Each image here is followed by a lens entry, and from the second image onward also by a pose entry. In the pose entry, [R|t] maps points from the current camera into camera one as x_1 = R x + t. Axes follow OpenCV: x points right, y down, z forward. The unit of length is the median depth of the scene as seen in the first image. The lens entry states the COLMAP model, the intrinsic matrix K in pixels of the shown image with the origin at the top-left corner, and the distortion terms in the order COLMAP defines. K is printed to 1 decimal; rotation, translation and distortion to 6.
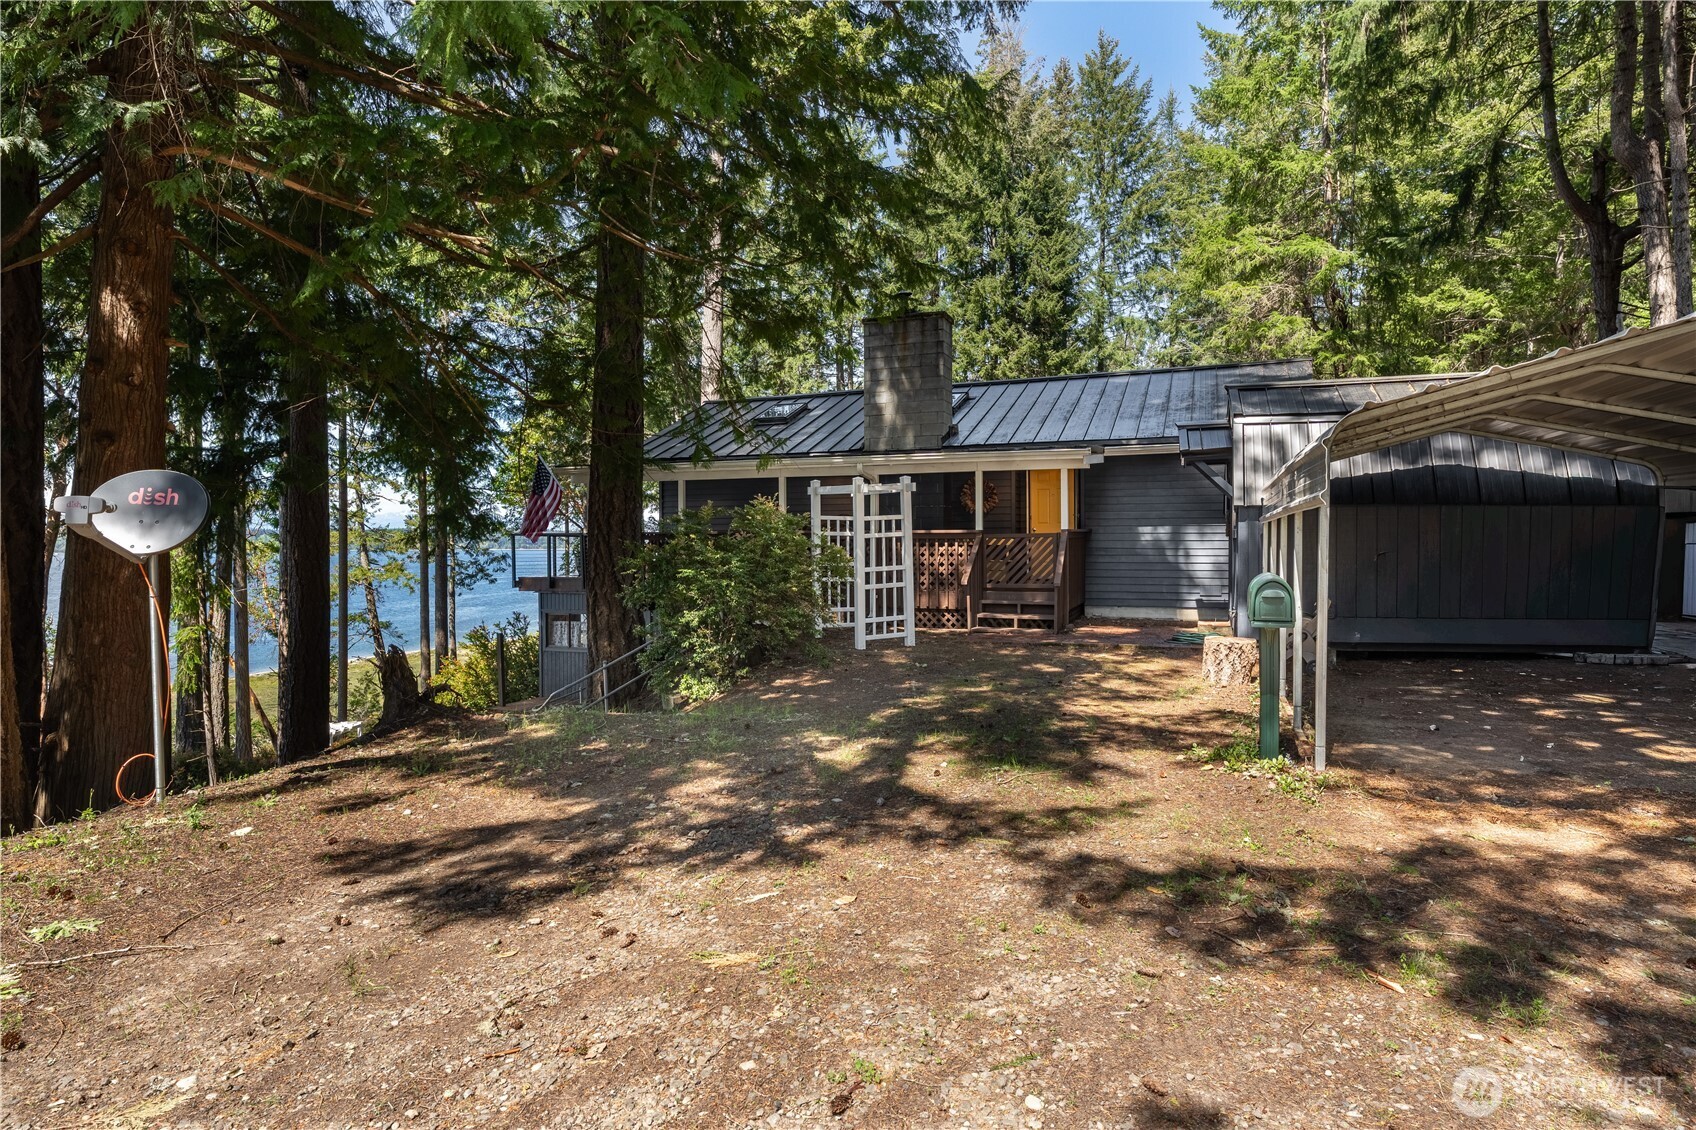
lens RADIAL K [[929.4, 0, 848.0], [0, 929.4, 565.0], [0, 0, 1]] dist [0.002688, 0.000592]
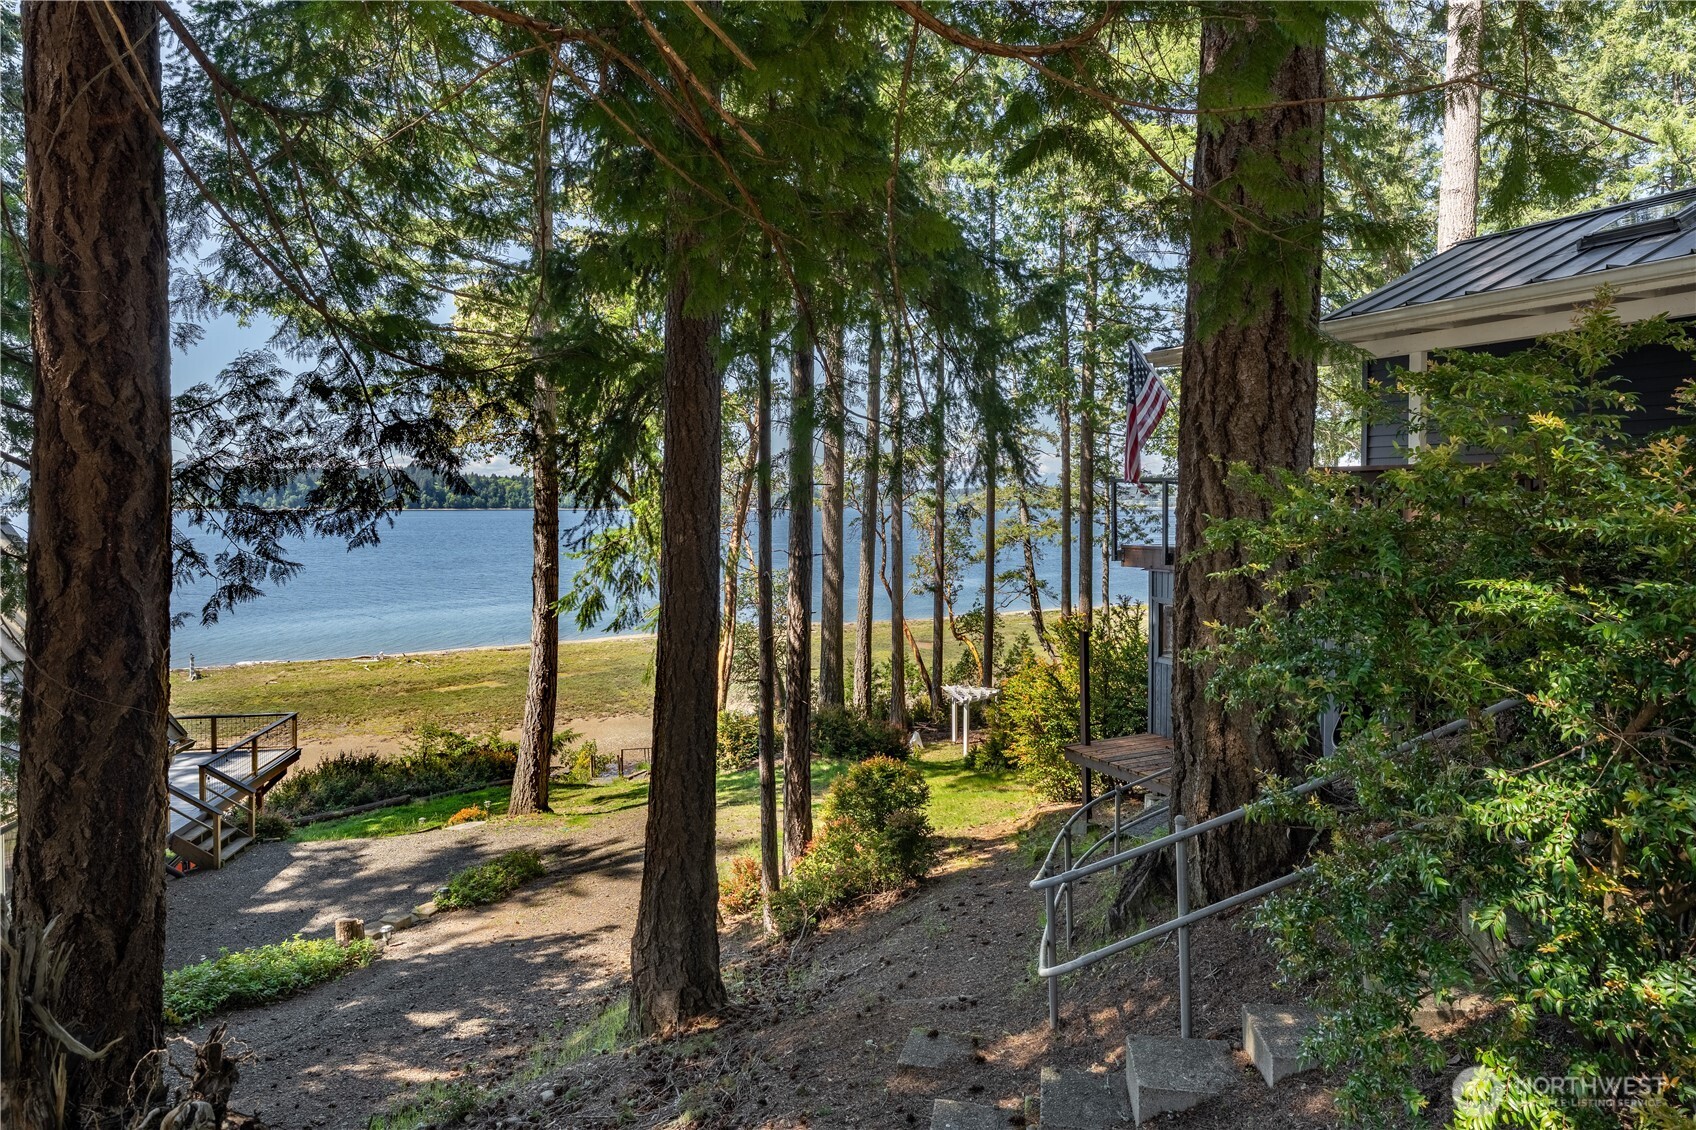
lens RADIAL K [[939.4, 0, 854.1], [0, 939.4, 508.5], [0, 0, 1]] dist [0.001411, -0.000074]
pose [[0.769143, 0.010045, -0.638997, -0.025869], [-0.020331, 0.999755, -0.008756, -0.001076], [0.638753, 0.019726, 0.769159, 0.127160]]
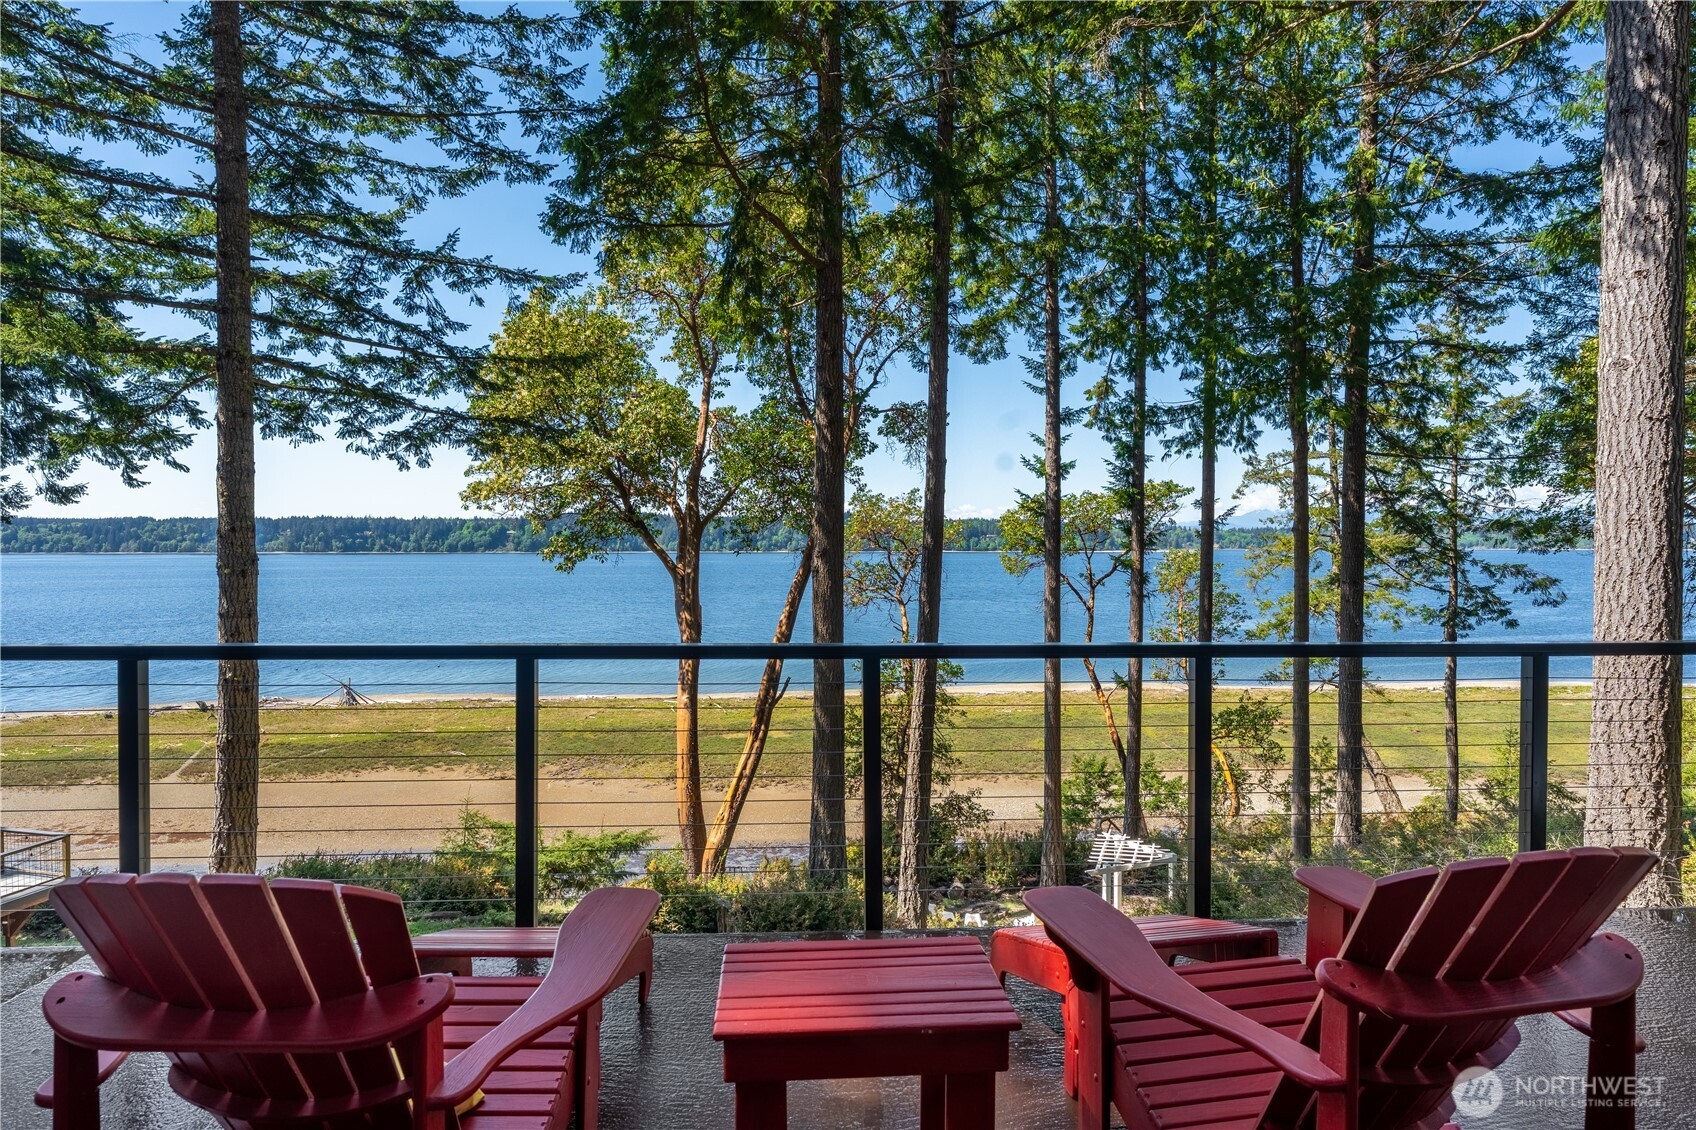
lens RADIAL K [[929.4, 0, 848.0], [0, 929.4, 565.0], [0, 0, 1]] dist [0.002688, 0.000592]
pose [[0.445170, 0.022850, -0.895154, -0.056266], [-0.024176, 0.999617, 0.013493, -0.016726], [0.895119, 0.015635, 0.445552, 0.383118]]
